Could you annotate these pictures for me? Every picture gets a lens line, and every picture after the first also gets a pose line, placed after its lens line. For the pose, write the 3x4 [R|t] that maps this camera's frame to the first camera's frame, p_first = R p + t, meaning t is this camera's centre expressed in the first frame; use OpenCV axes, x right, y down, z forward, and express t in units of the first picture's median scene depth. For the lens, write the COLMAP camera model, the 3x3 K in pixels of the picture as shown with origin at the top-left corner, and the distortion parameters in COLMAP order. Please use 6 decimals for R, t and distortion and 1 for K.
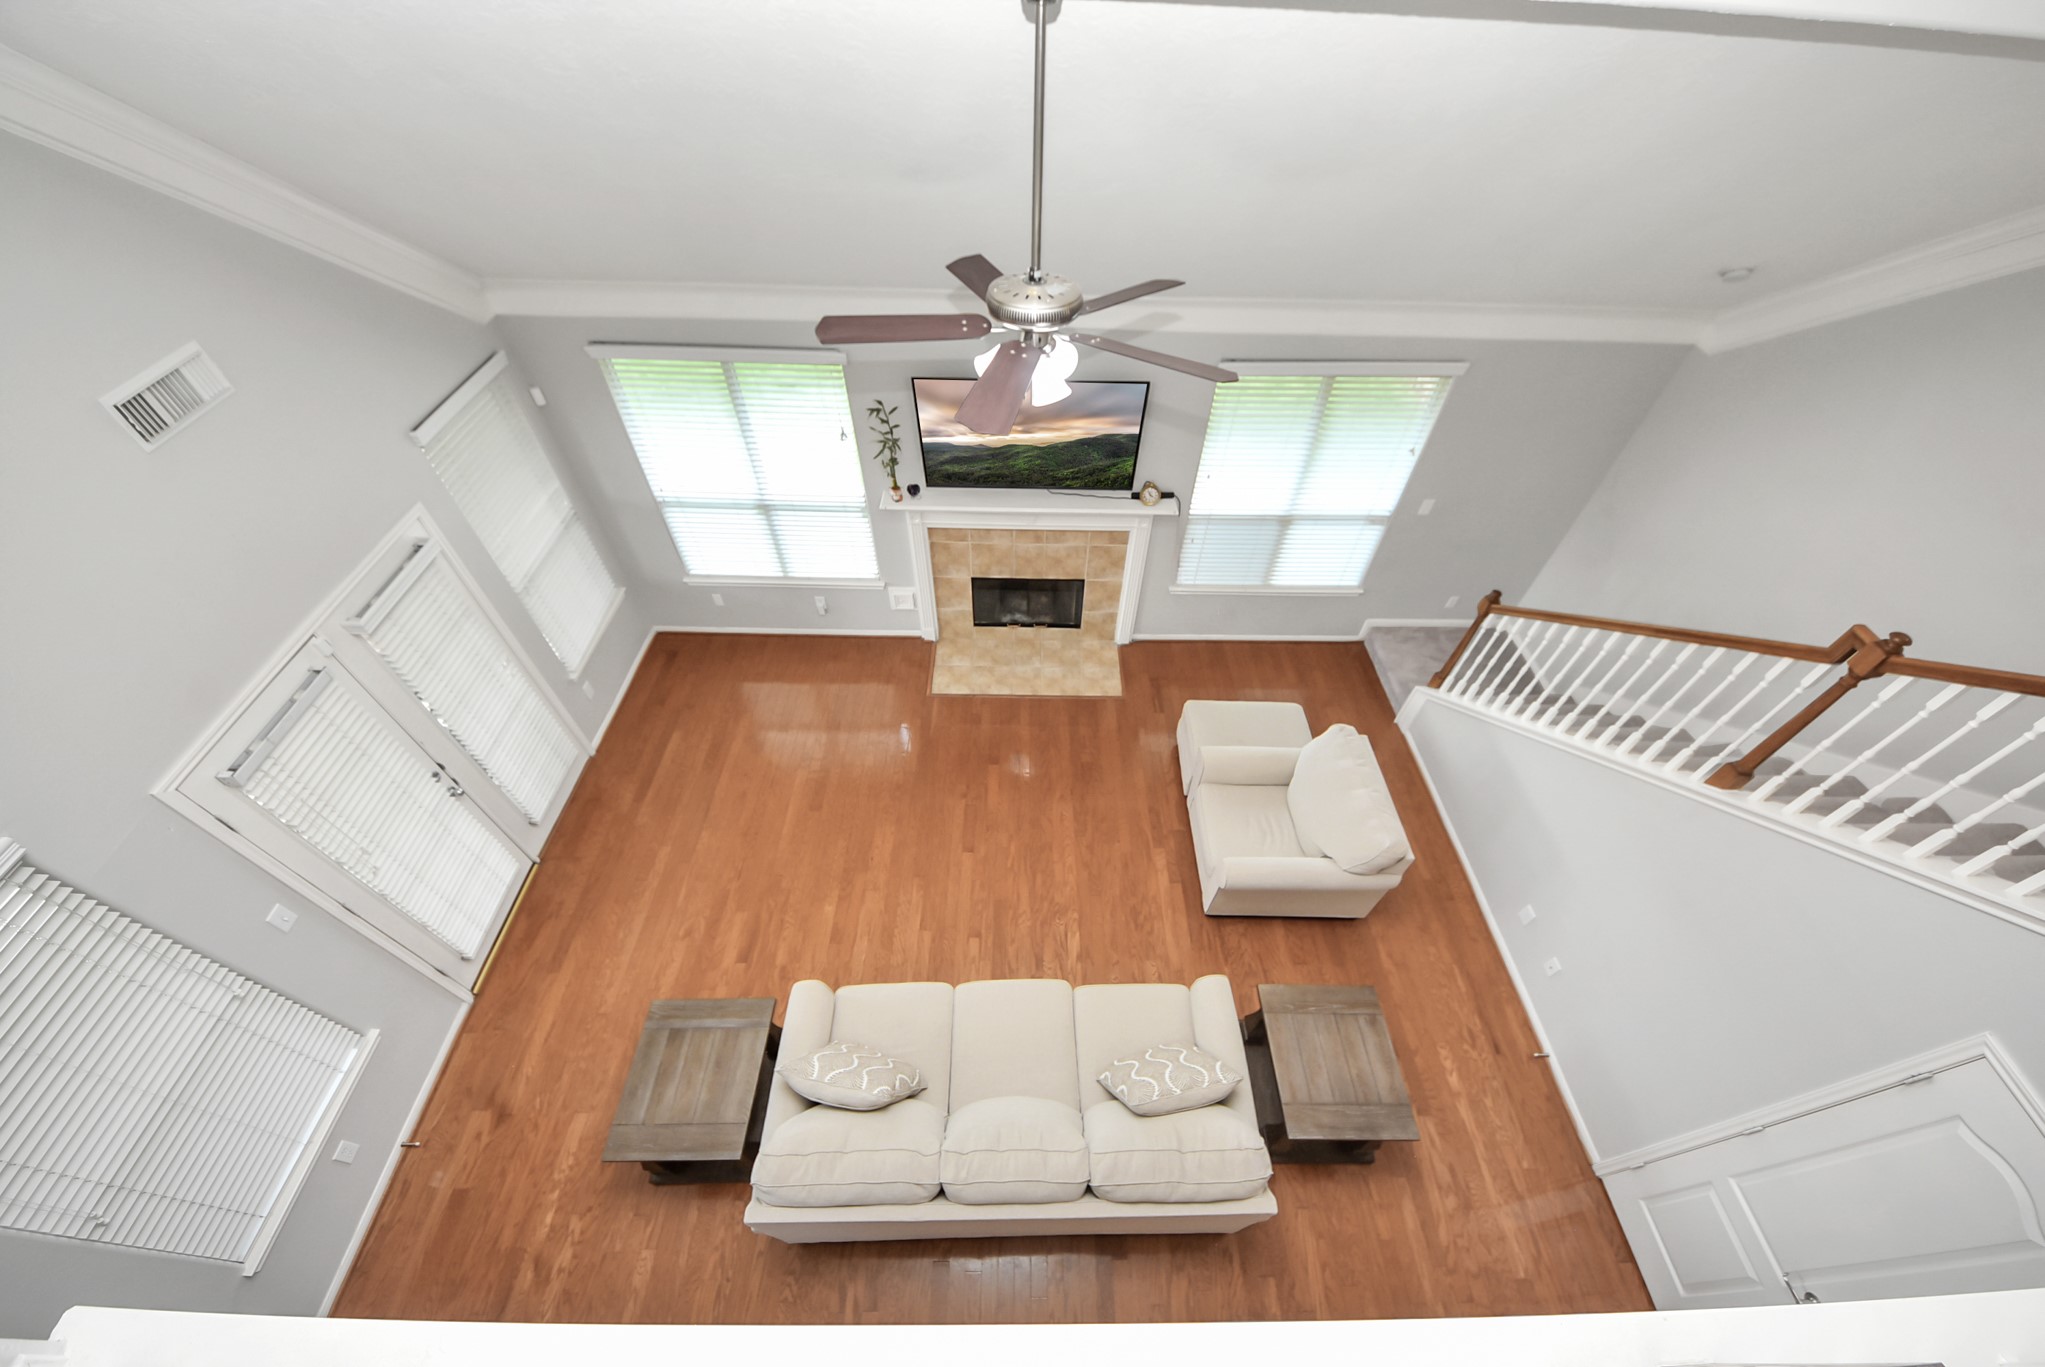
lens RADIAL K [[740.7, 0, 1036.2], [0, 740.7, 686.9], [0, 0, 1]] dist [0.000145, -0.000060]
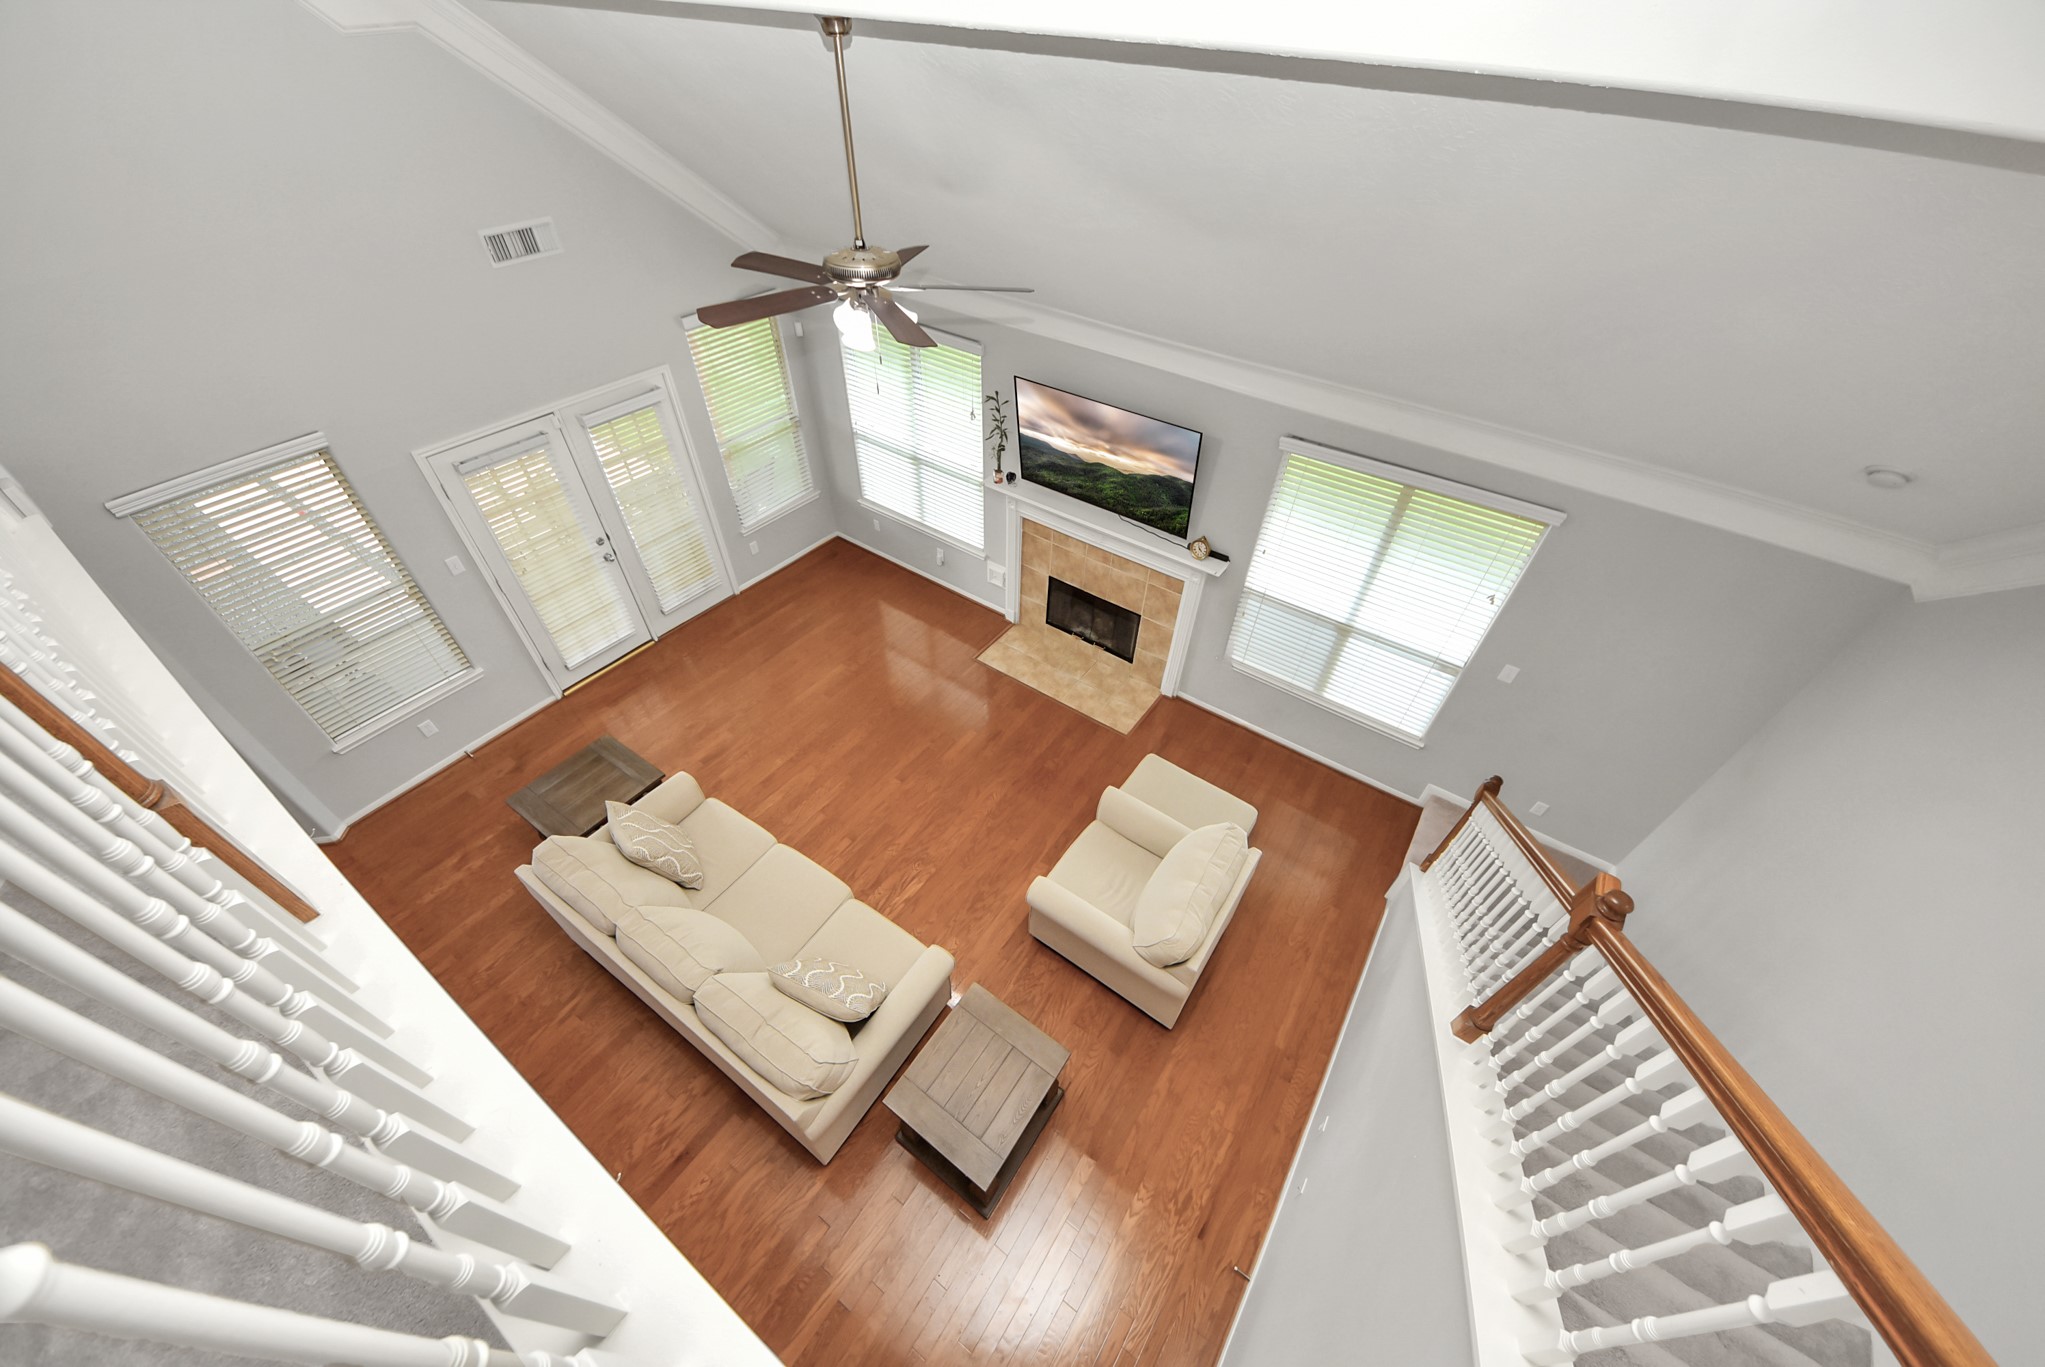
lens RADIAL K [[740.6, 0, 1038.6], [0, 740.6, 681.2], [0, 0, 1]] dist [0.001526, -0.000078]
pose [[0.822736, 0.396300, -0.407493, 0.446354], [-0.433688, 0.901063, 0.000688, -0.002597], [0.367450, 0.176159, 0.913208, 0.031259]]
